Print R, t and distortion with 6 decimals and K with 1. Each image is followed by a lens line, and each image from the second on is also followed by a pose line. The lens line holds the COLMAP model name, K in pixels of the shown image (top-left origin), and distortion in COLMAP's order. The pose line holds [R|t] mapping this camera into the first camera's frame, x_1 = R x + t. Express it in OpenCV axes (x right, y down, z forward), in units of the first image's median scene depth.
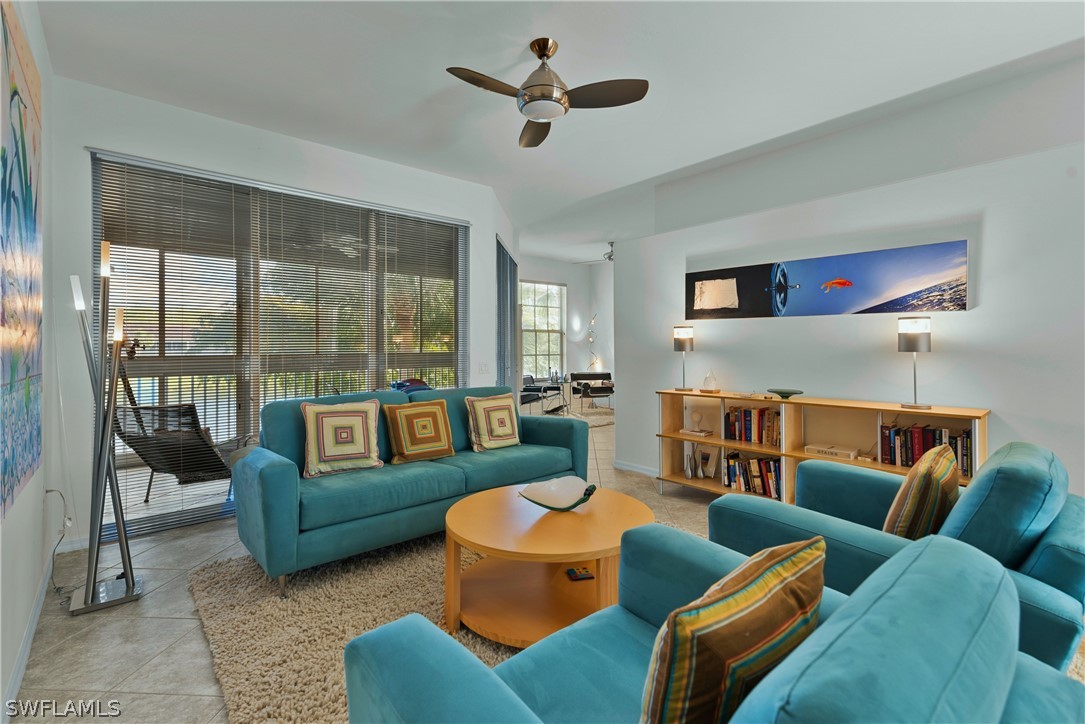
lens RADIAL K [[498.5, 0, 541.7], [0, 498.5, 355.3], [0, 0, 1]] dist [-0.000296, -0.000255]
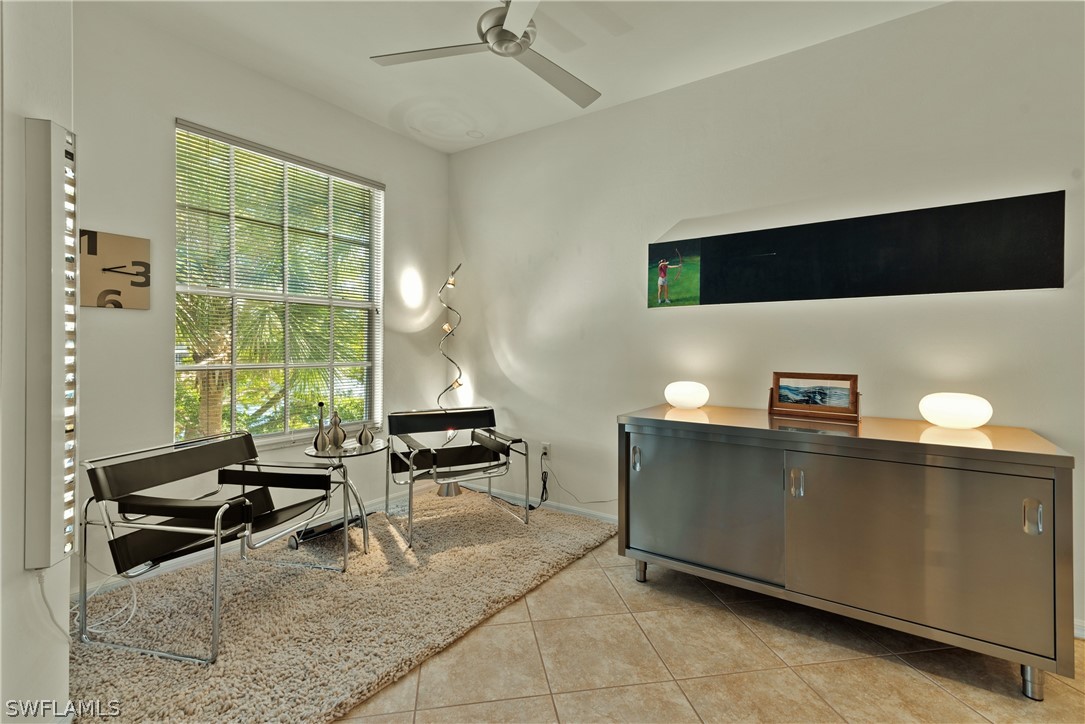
lens RADIAL K [[498.5, 0, 546.0], [0, 498.5, 355.2], [0, 0, 1]] dist [-0.000296, -0.000255]
pose [[0.969406, 0.013727, 0.245080, 0.078388], [-0.014850, 0.999886, 0.002734, -0.011605], [-0.245014, -0.006290, 0.969499, 0.590752]]
